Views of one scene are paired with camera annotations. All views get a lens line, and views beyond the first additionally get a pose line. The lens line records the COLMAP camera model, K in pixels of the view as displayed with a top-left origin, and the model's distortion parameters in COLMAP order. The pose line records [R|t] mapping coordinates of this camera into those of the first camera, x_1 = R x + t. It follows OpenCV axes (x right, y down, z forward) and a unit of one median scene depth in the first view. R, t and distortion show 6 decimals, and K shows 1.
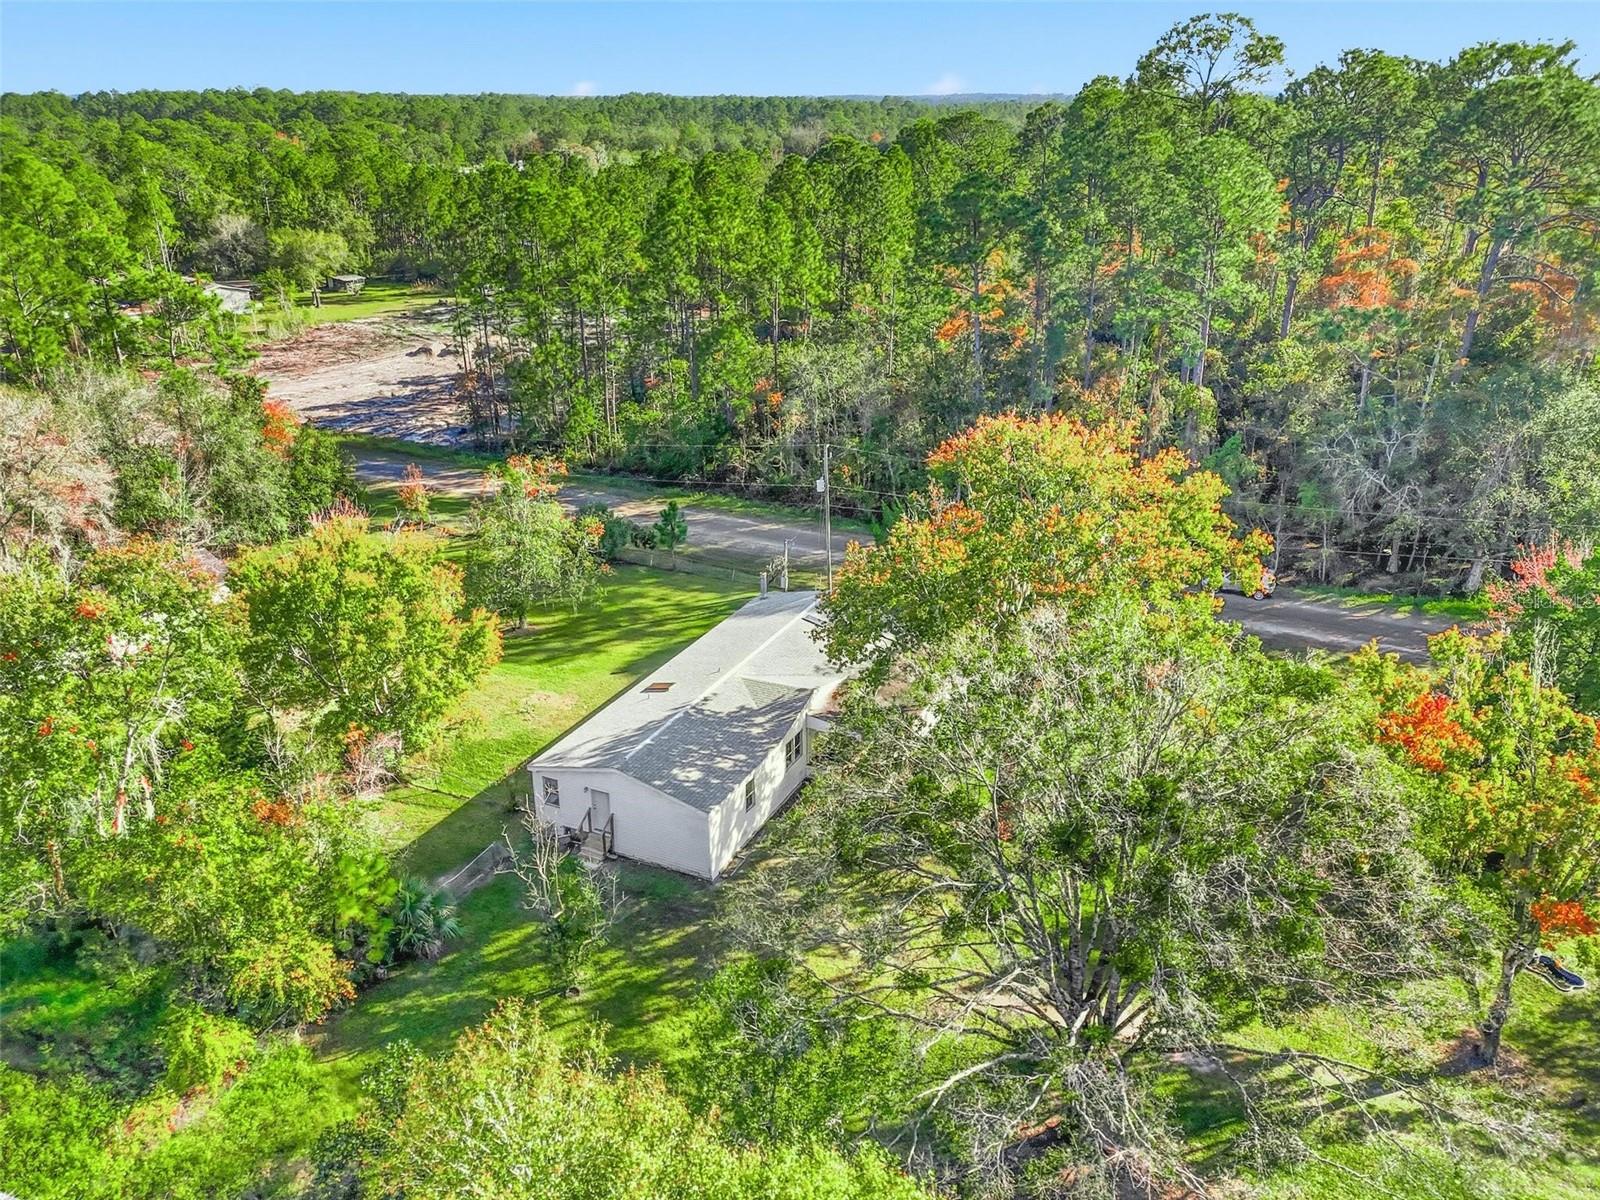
lens RADIAL K [[1163.4, 0, 801.0], [0, 1163.4, 597.5], [0, 0, 1]] dist [0.050906, -0.043195]
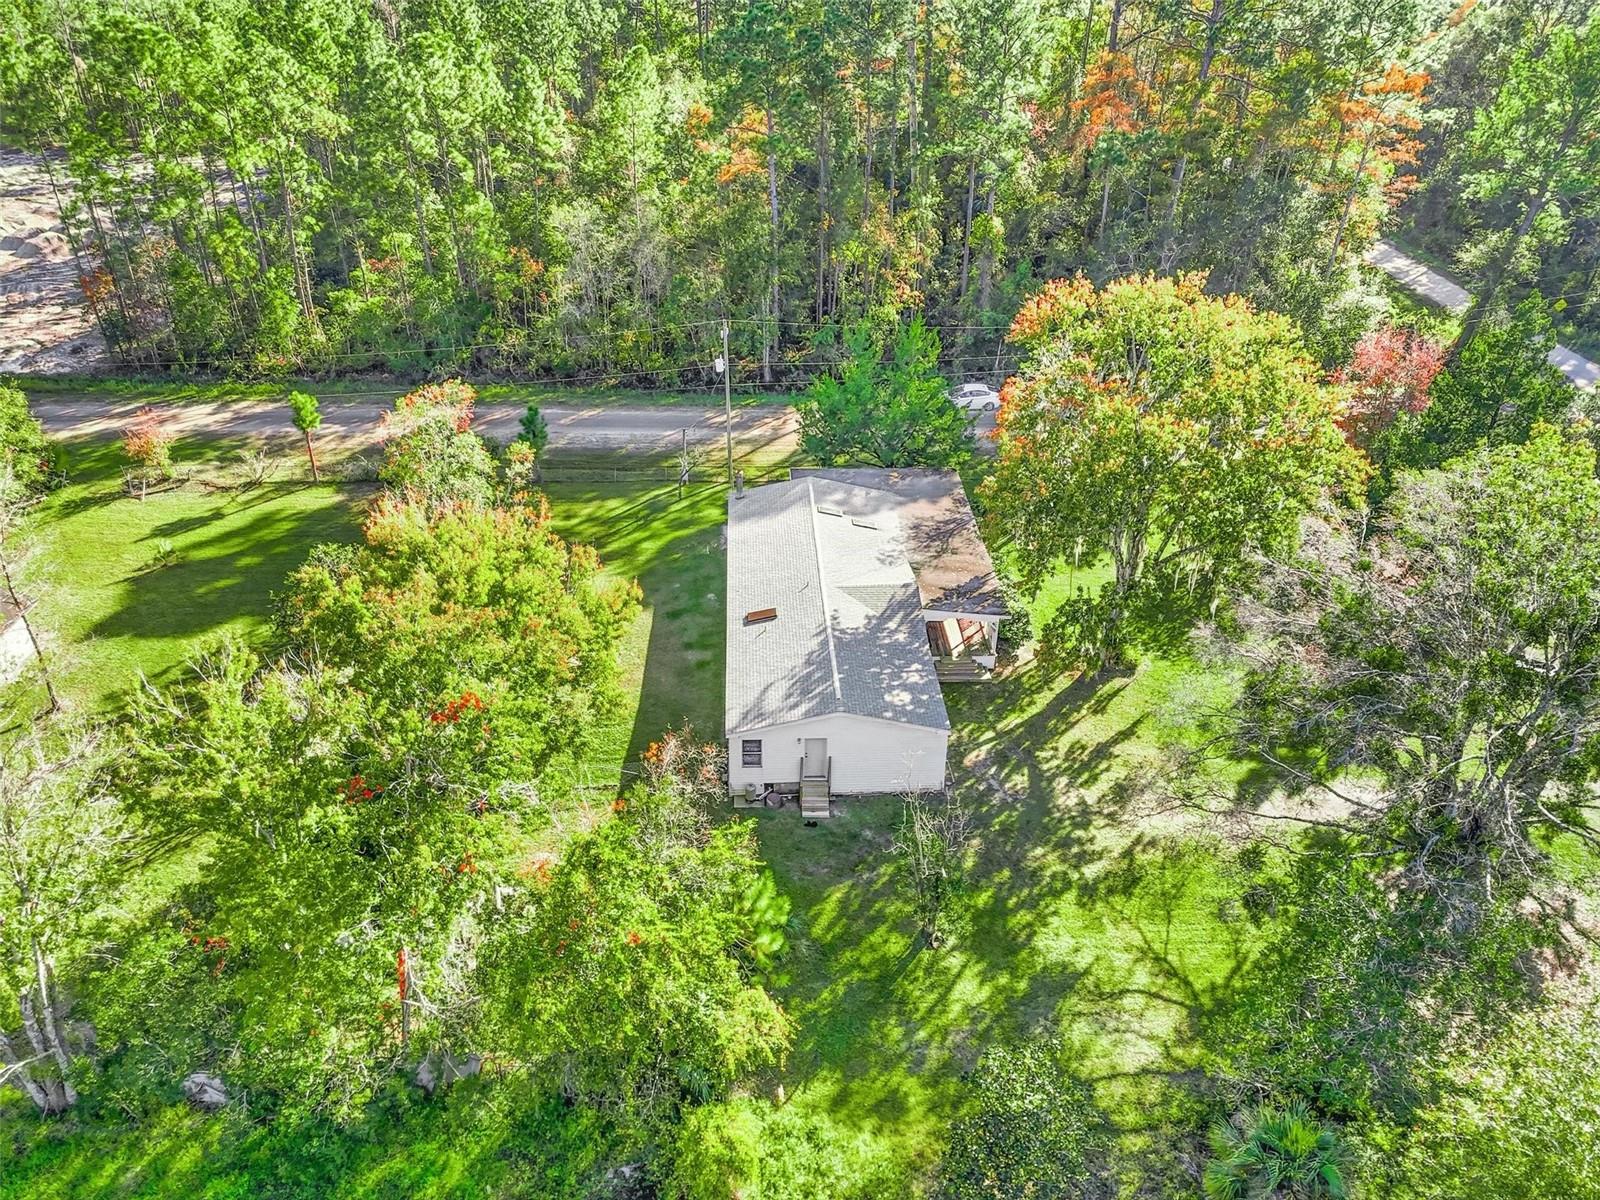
lens RADIAL K [[1163.4, 0, 798.8], [0, 1163.4, 596.9], [0, 0, 1]] dist [0.050906, -0.043195]
pose [[0.890719, -0.226926, 0.393857, -0.359753], [0.164711, 0.968715, 0.185638, -0.083615], [-0.423662, -0.100479, 0.900230, 0.112352]]
